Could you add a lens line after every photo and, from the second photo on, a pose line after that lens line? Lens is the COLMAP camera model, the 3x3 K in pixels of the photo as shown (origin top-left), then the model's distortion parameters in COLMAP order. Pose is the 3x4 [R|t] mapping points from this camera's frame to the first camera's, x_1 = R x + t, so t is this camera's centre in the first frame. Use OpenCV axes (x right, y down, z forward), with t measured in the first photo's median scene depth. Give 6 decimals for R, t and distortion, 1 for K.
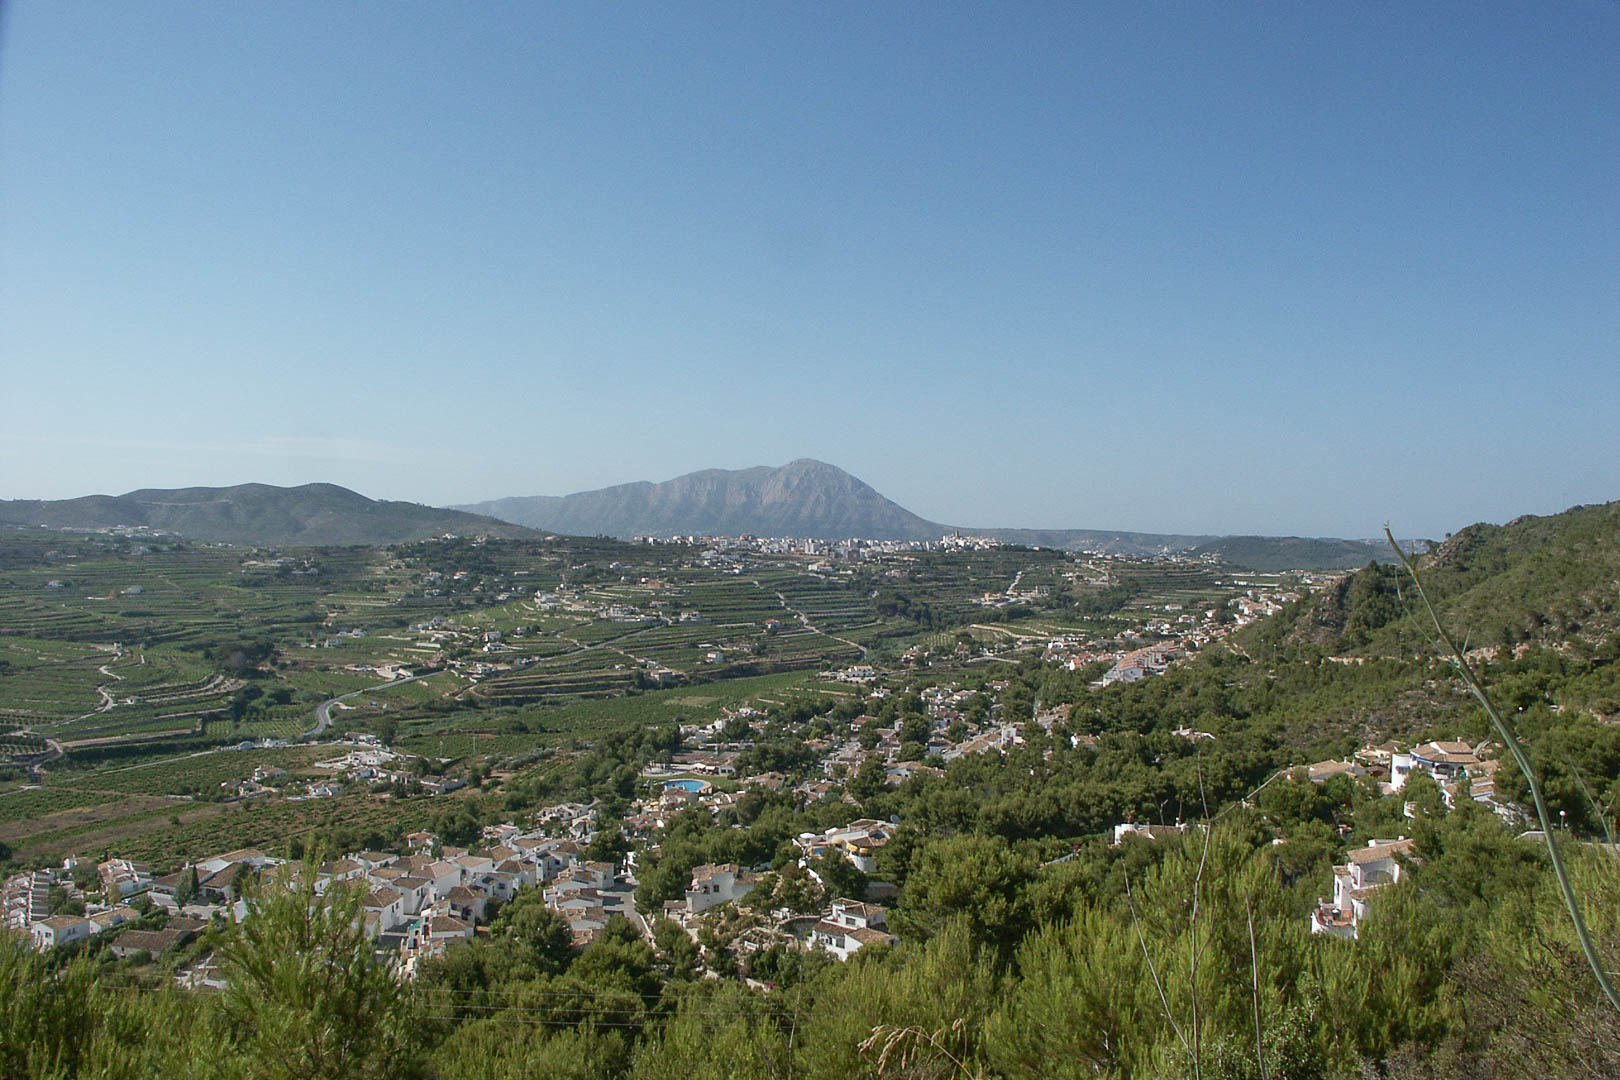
lens RADIAL K [[1448.6, 0, 818.4], [0, 1448.6, 549.0], [0, 0, 1]] dist [0.006517, -0.010264]
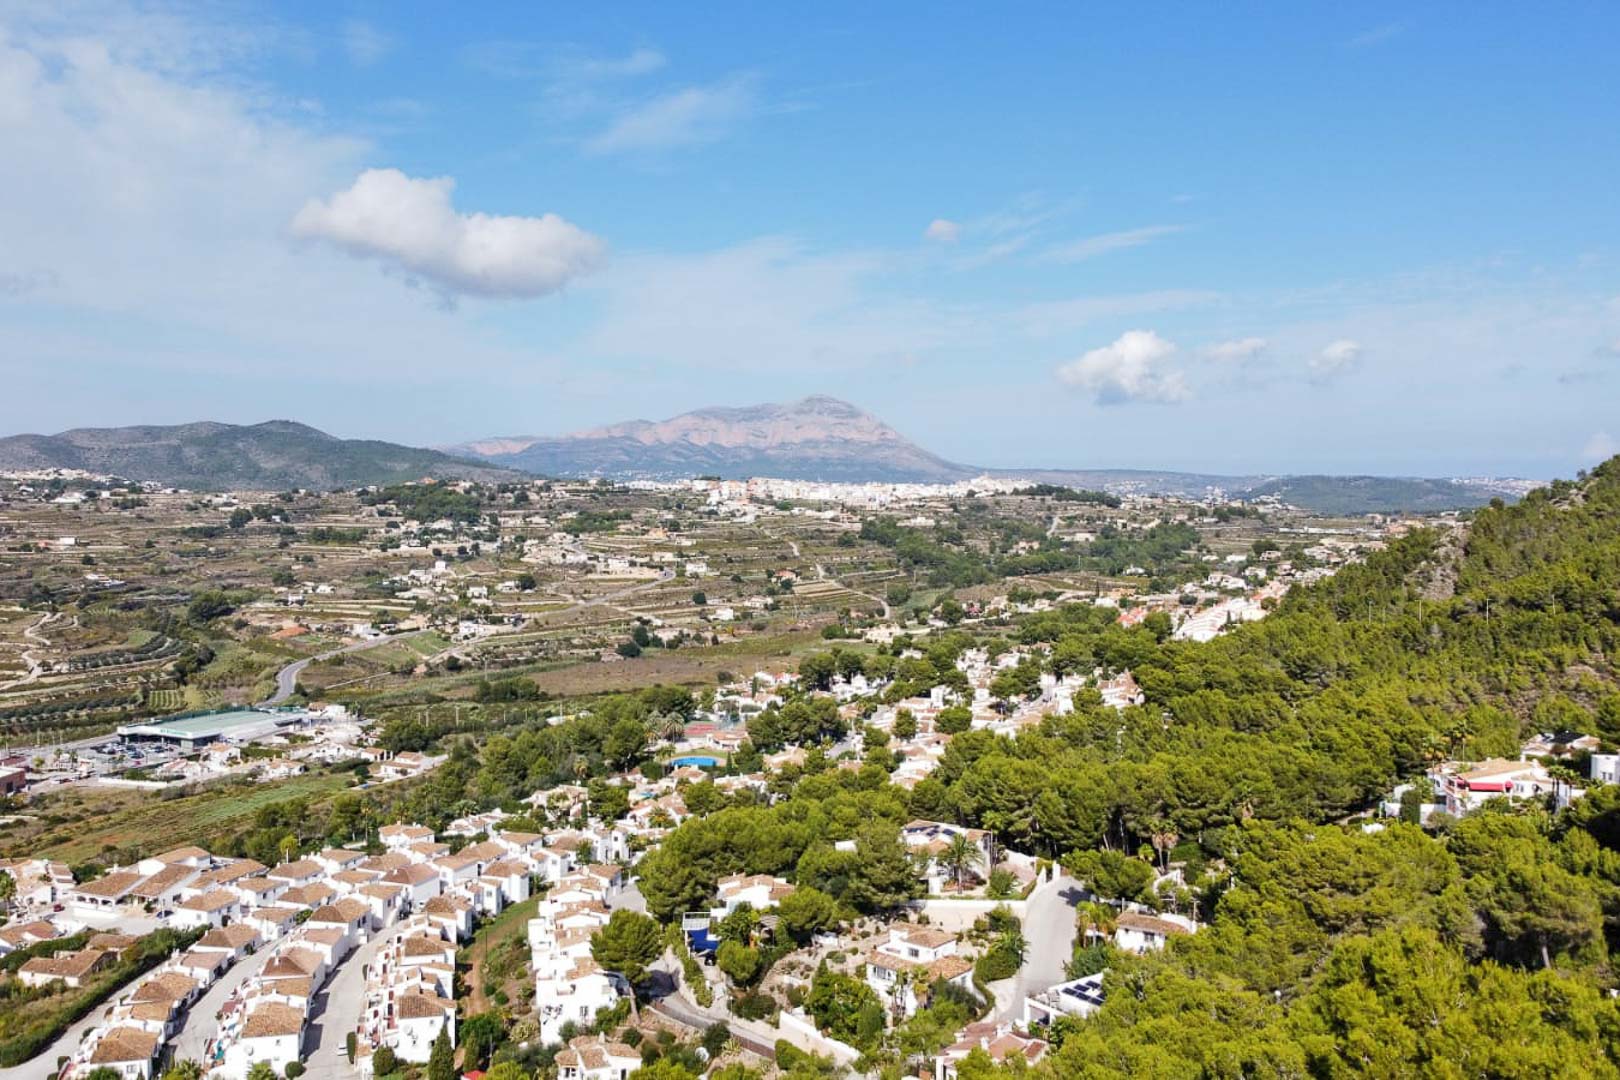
lens RADIAL K [[1448.6, 0, 818.4], [0, 1448.6, 549.0], [0, 0, 1]] dist [0.006517, -0.010264]
pose [[0.999996, -0.002959, 0.000042, -0.019991], [0.002955, 0.999119, 0.041860, -0.002603], [-0.000166, -0.041859, 0.999124, 0.125324]]
